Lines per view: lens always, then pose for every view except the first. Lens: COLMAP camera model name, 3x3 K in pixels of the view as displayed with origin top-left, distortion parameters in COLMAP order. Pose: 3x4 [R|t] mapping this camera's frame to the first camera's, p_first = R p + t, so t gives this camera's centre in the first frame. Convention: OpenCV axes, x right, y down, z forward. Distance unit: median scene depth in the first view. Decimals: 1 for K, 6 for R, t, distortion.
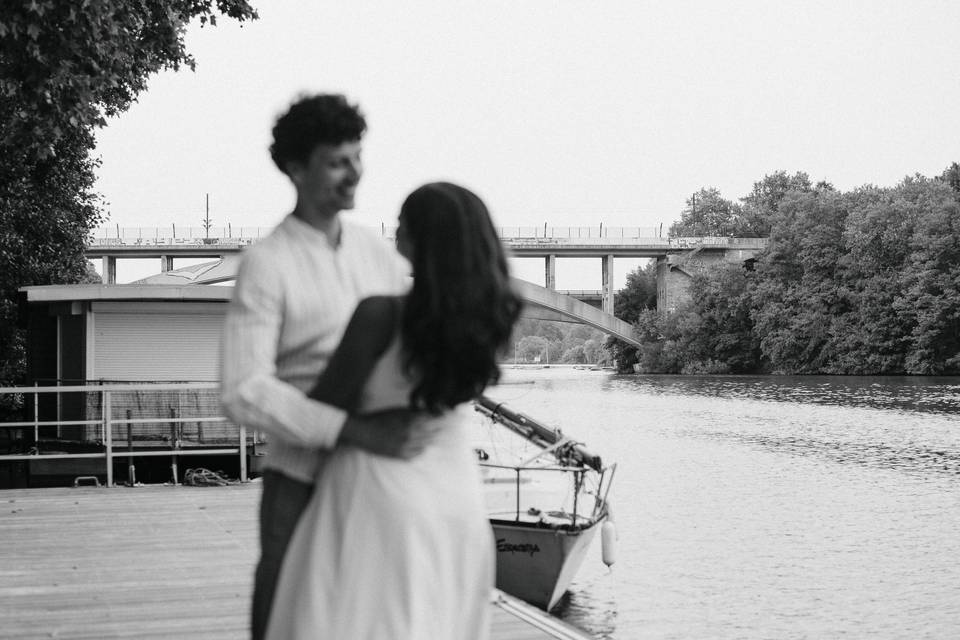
lens RADIAL K [[1734.3, 0, 480.3], [0, 1734.3, 346.2], [0, 0, 1]] dist [-0.108386, 0.121272]
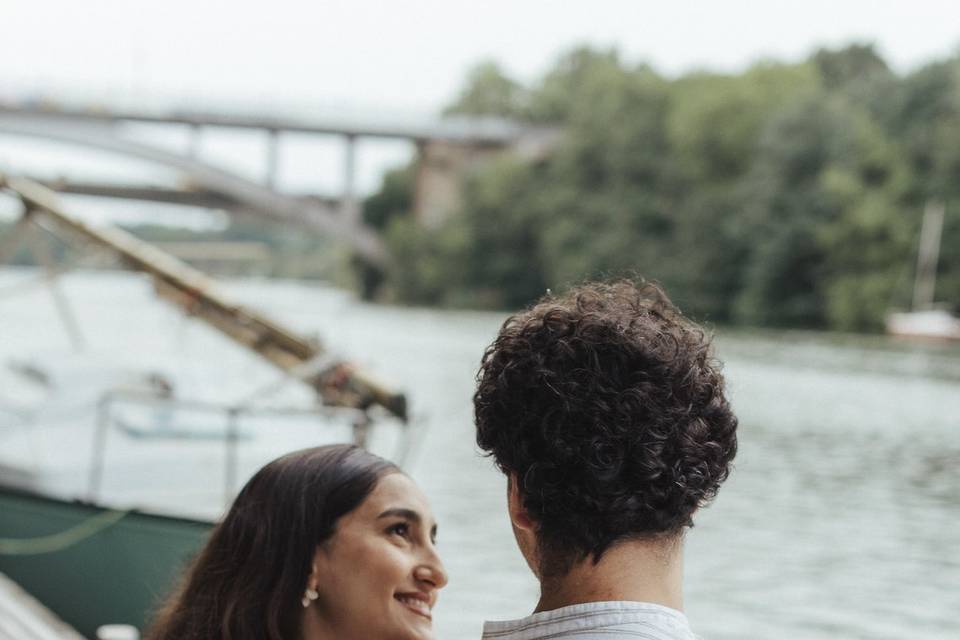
lens RADIAL K [[1734.3, 0, 480.3], [0, 1734.3, 346.2], [0, 0, 1]] dist [-0.108386, 0.121272]
pose [[0.983836, 0.041707, 0.174146, 0.002692], [-0.044945, 0.998882, 0.014685, 0.021907], [-0.173339, -0.022275, 0.984610, 0.266769]]
